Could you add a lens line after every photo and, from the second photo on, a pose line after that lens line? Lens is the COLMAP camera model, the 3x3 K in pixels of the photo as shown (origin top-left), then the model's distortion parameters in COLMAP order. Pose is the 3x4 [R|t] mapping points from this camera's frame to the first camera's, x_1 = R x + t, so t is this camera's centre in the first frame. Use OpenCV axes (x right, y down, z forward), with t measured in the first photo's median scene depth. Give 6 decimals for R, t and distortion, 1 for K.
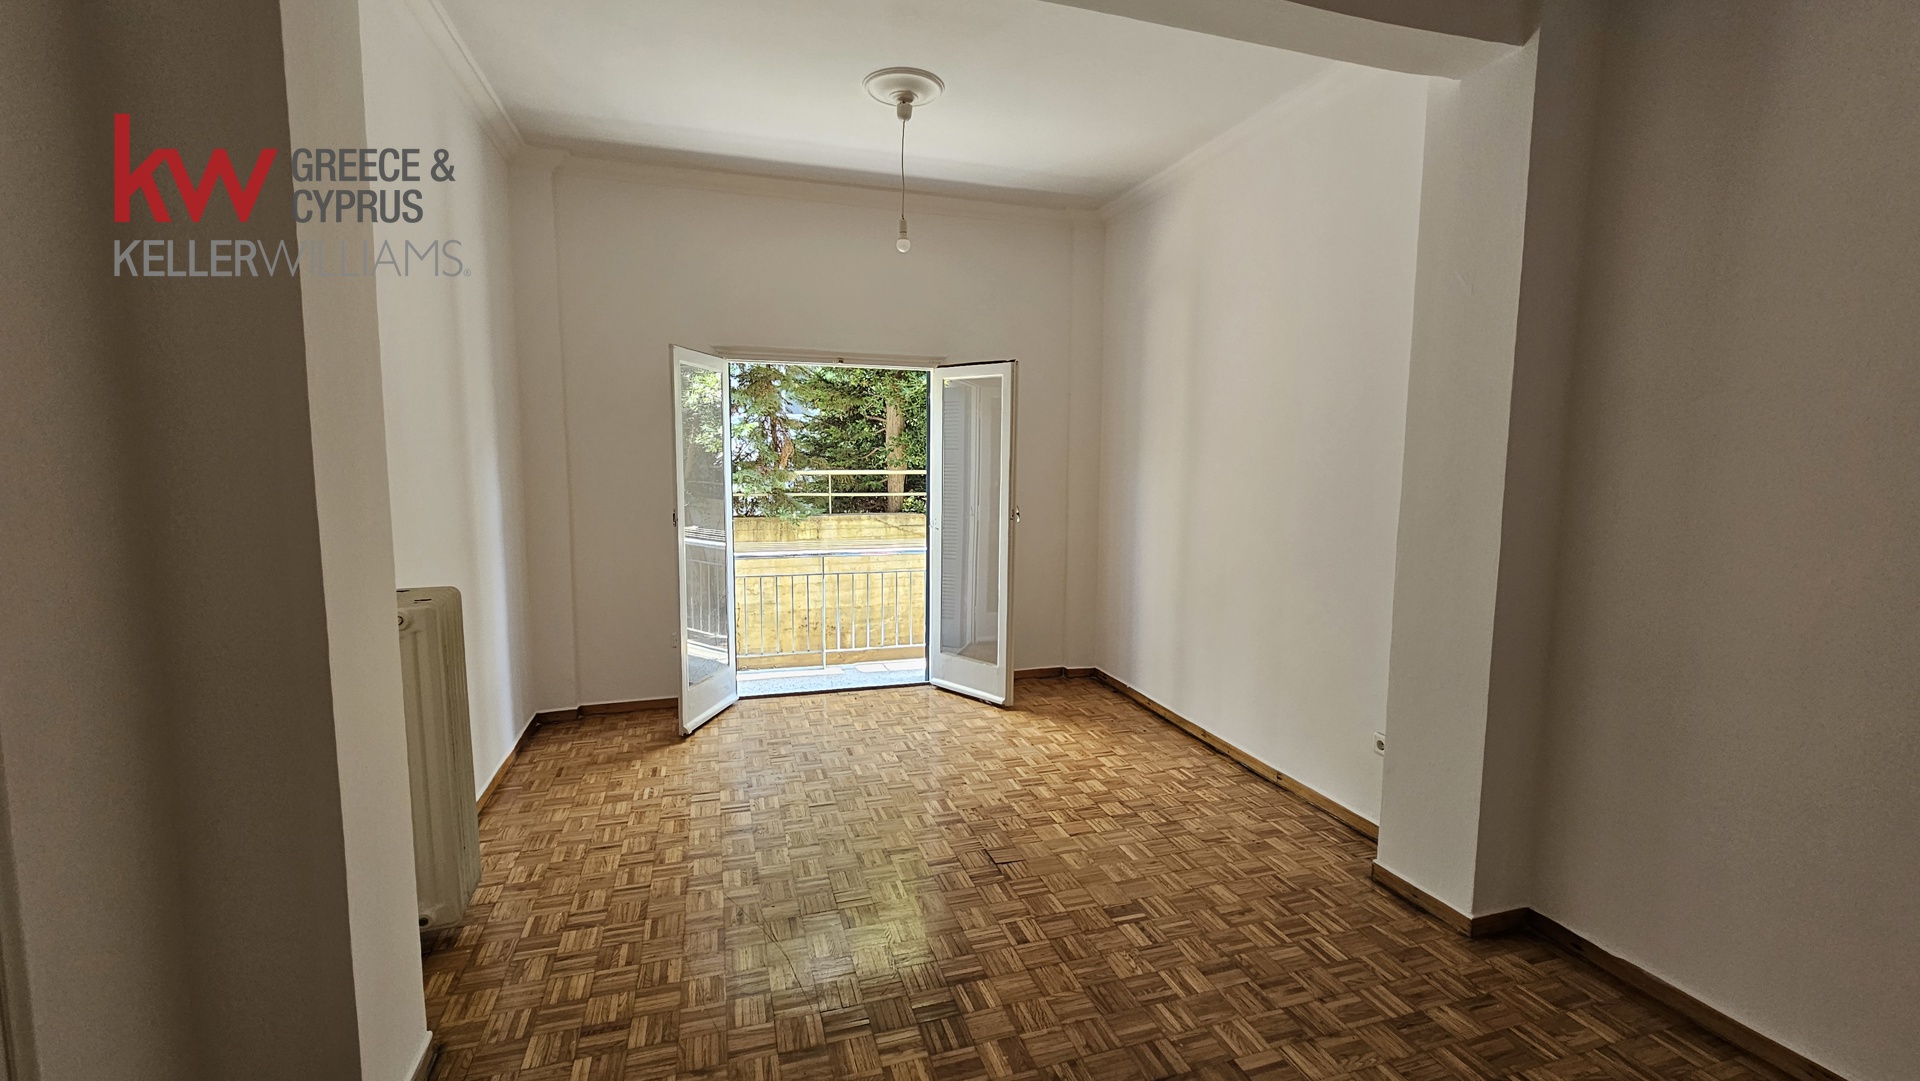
lens RADIAL K [[788.2, 0, 958.7], [0, 788.2, 540.1], [0, 0, 1]] dist [0.002483, -0.001048]
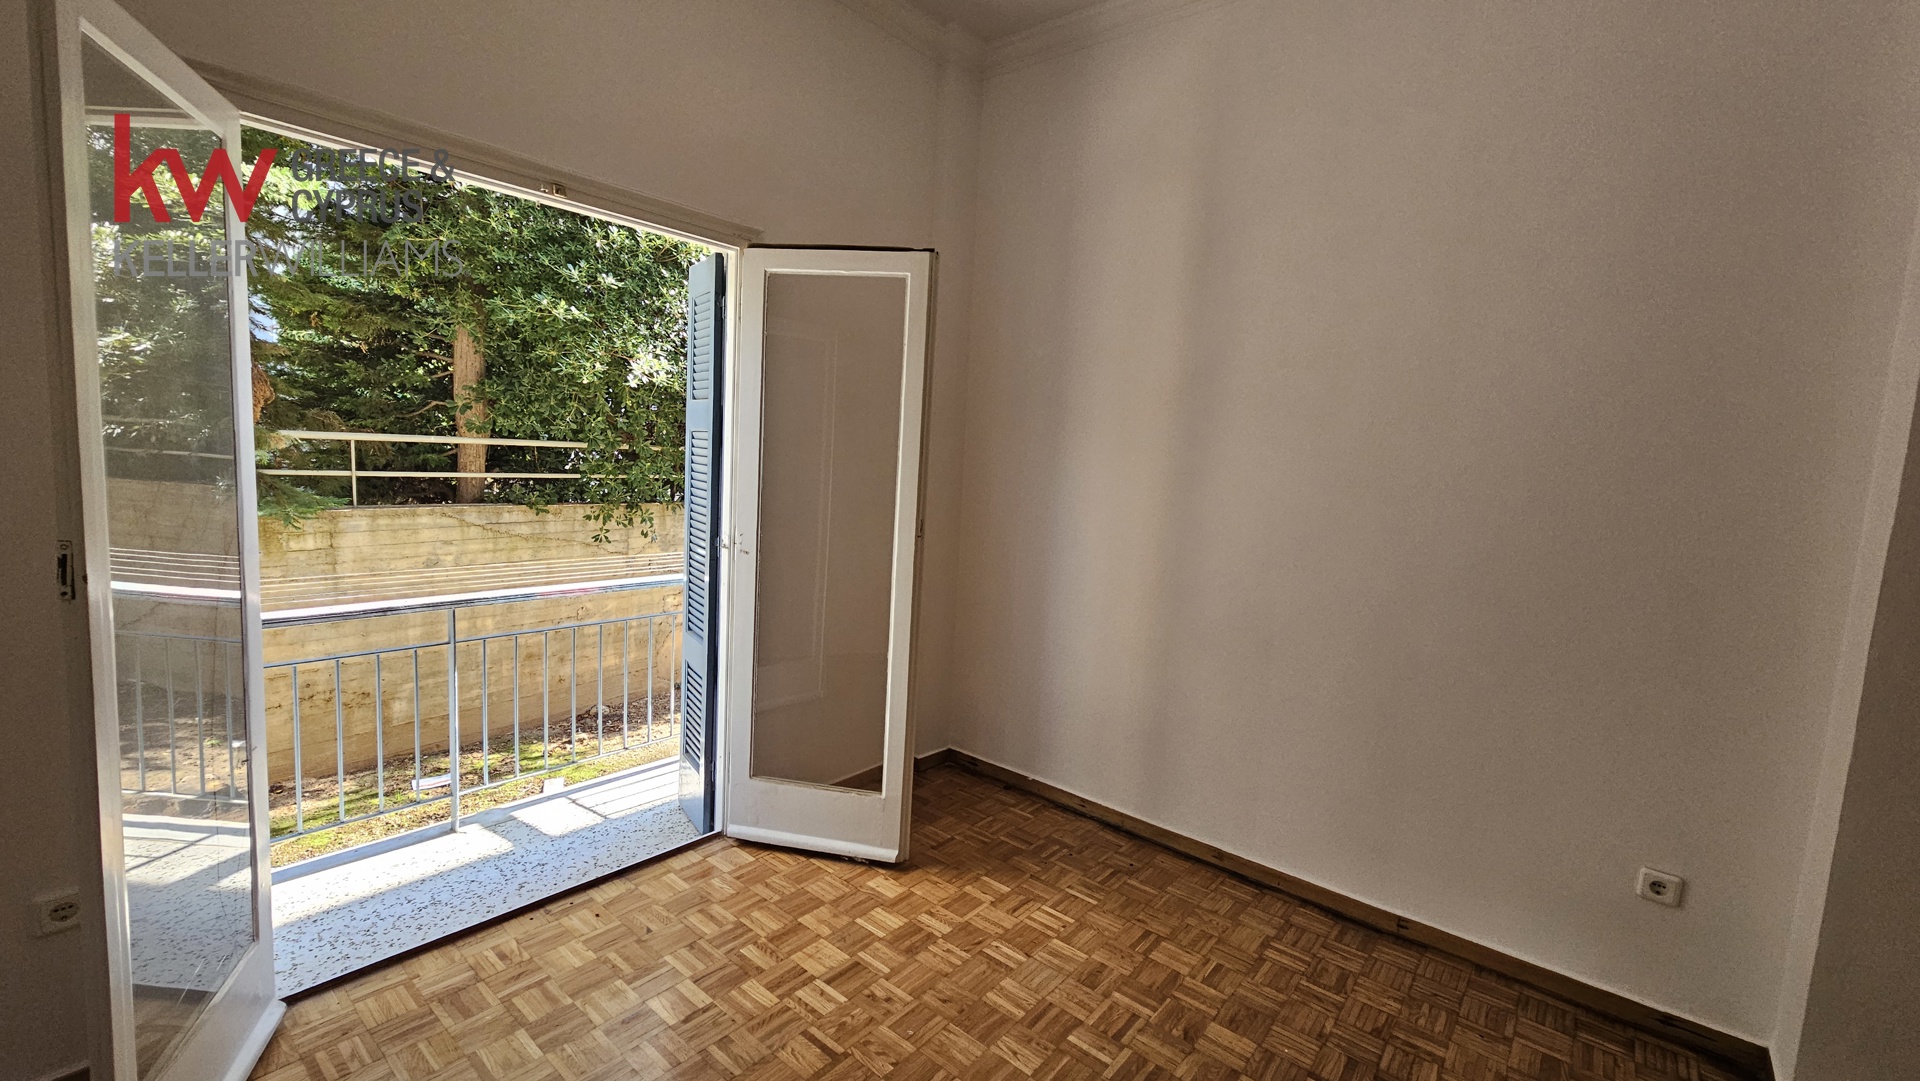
lens RADIAL K [[788.2, 0, 953.8], [0, 788.2, 536.0], [0, 0, 1]] dist [0.002483, -0.001048]
pose [[0.840488, -0.021380, 0.541408, -0.199218], [0.010794, 0.999684, 0.022720, -0.036468], [-0.541723, -0.013252, 0.840453, 0.475926]]
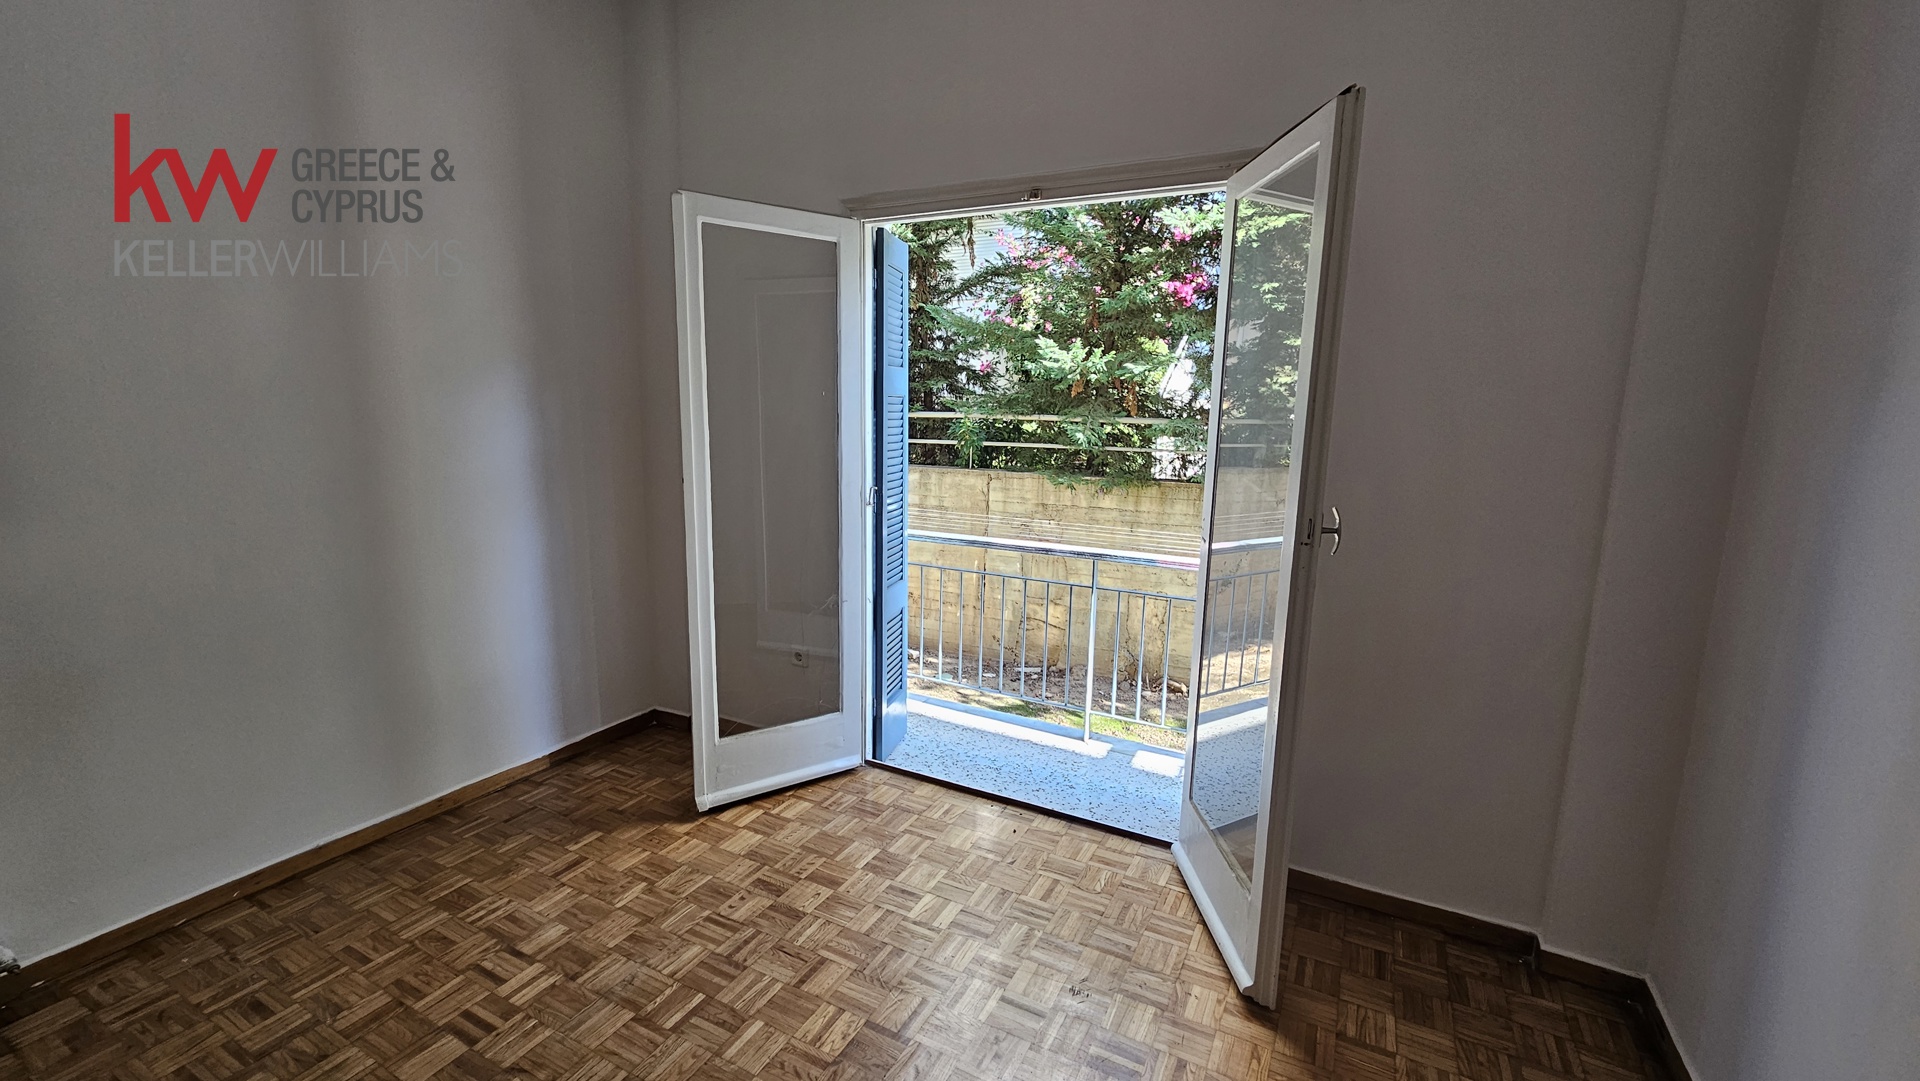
lens RADIAL K [[788.2, 0, 960.9], [0, 788.2, 537.5], [0, 0, 1]] dist [0.002483, -0.001048]
pose [[0.703881, 0.125461, -0.699150, 0.195936], [-0.086294, 0.992091, 0.091151, -0.046763], [0.705056, -0.003827, 0.709141, 0.576460]]
